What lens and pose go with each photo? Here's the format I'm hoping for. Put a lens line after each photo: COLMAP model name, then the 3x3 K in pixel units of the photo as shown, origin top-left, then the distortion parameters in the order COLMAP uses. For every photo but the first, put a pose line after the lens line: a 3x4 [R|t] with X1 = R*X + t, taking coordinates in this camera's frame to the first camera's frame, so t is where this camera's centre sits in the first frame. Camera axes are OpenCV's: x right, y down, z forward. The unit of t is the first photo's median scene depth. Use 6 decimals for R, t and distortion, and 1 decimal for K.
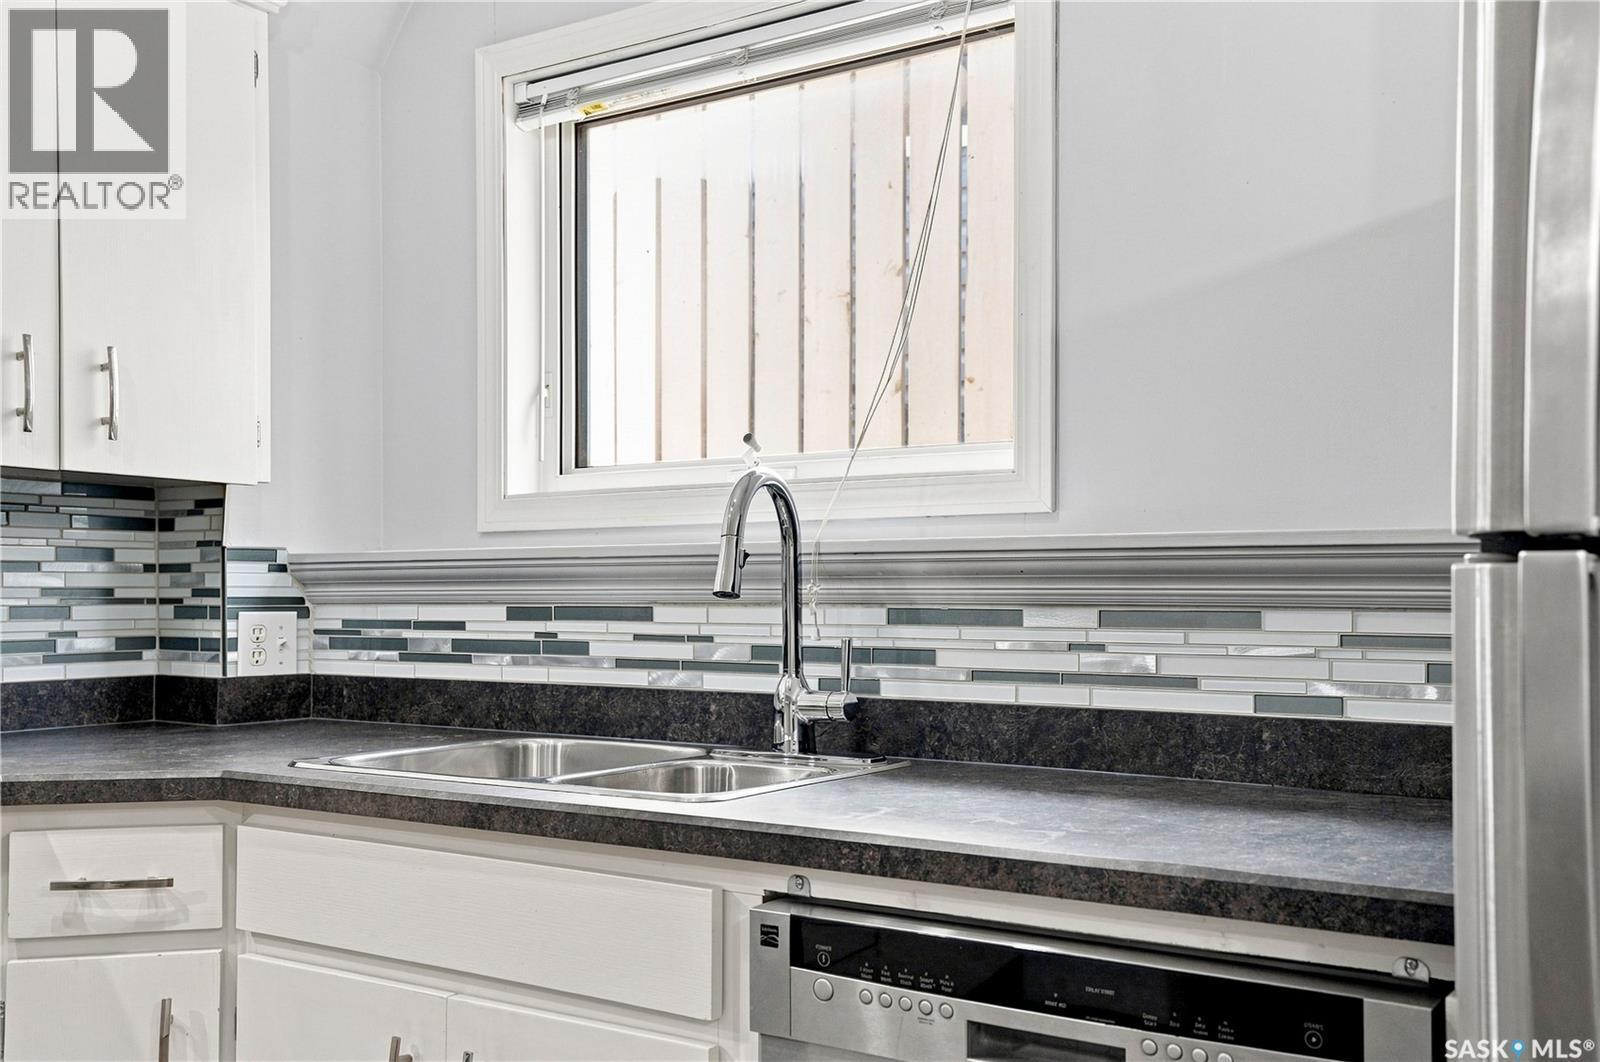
lens RADIAL K [[1538.7, 0, 797.8], [0, 1538.7, 554.6], [0, 0, 1]] dist [0.078541, 0.010184]
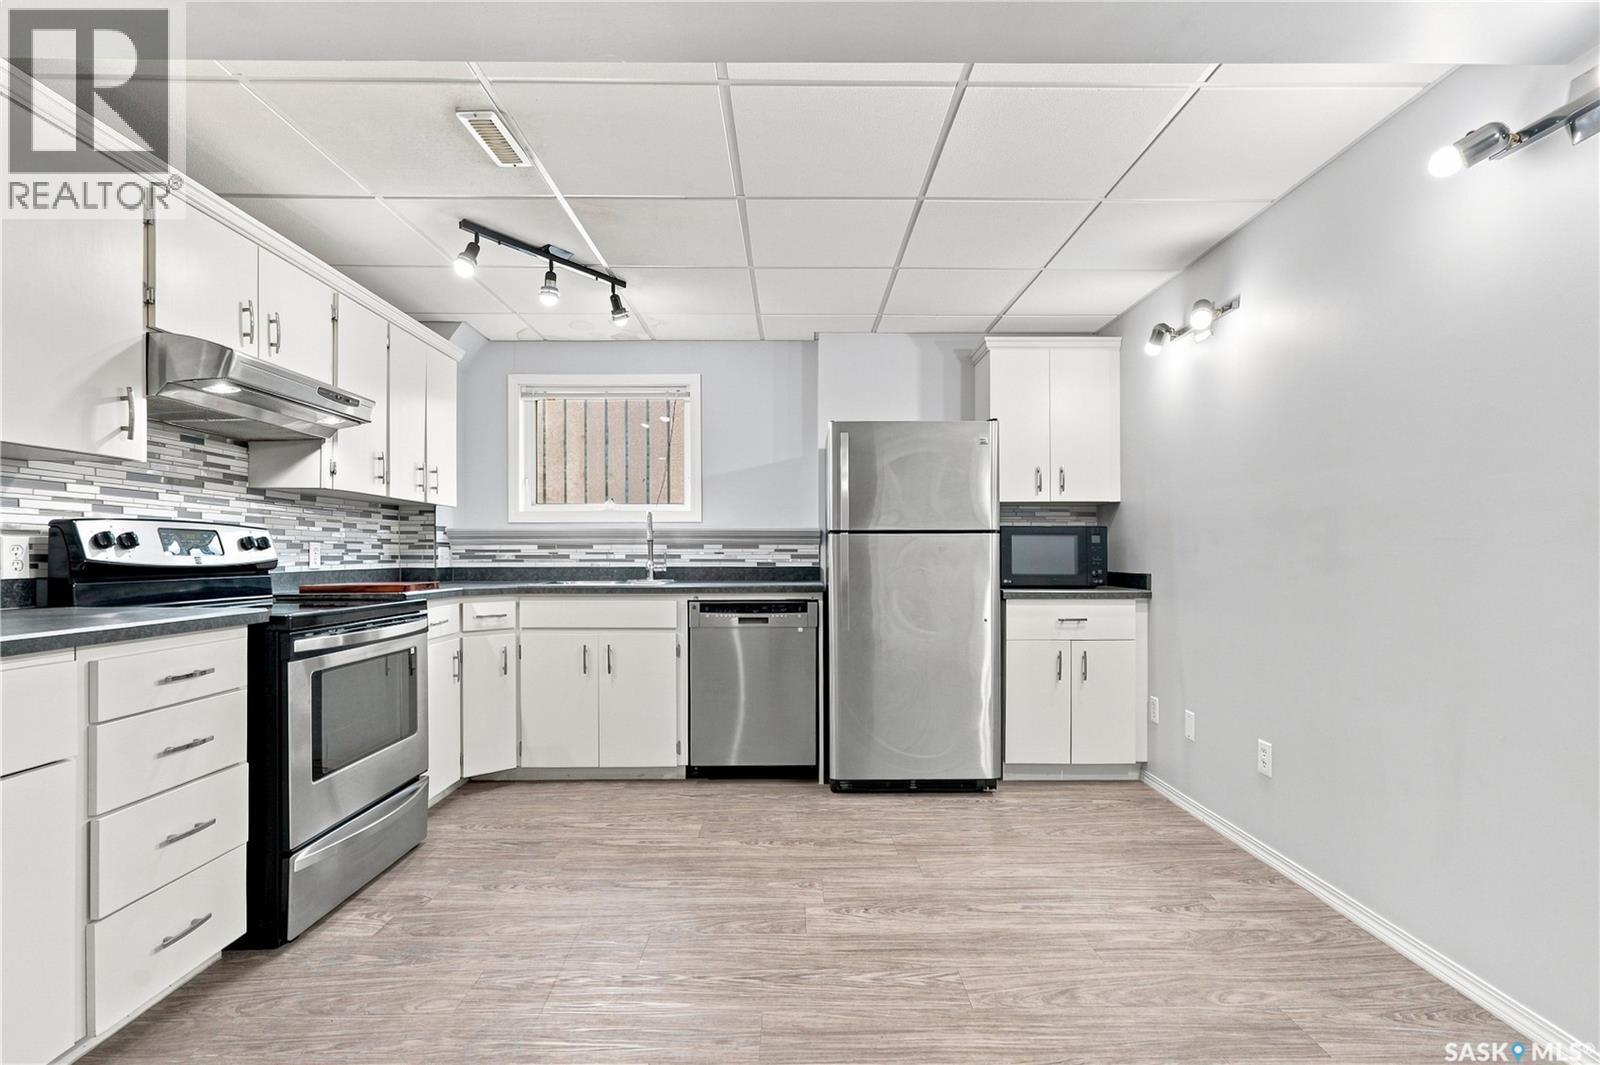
lens RADIAL K [[746.3, 0, 799.4], [0, 746.3, 549.5], [0, 0, 1]] dist [-0.000018, 0.000459]
pose [[0.825407, 0.000017, 0.564538, -0.679308], [-0.012884, 0.999740, 0.018807, 0.005206], [-0.564391, -0.022798, 0.825193, -0.730113]]
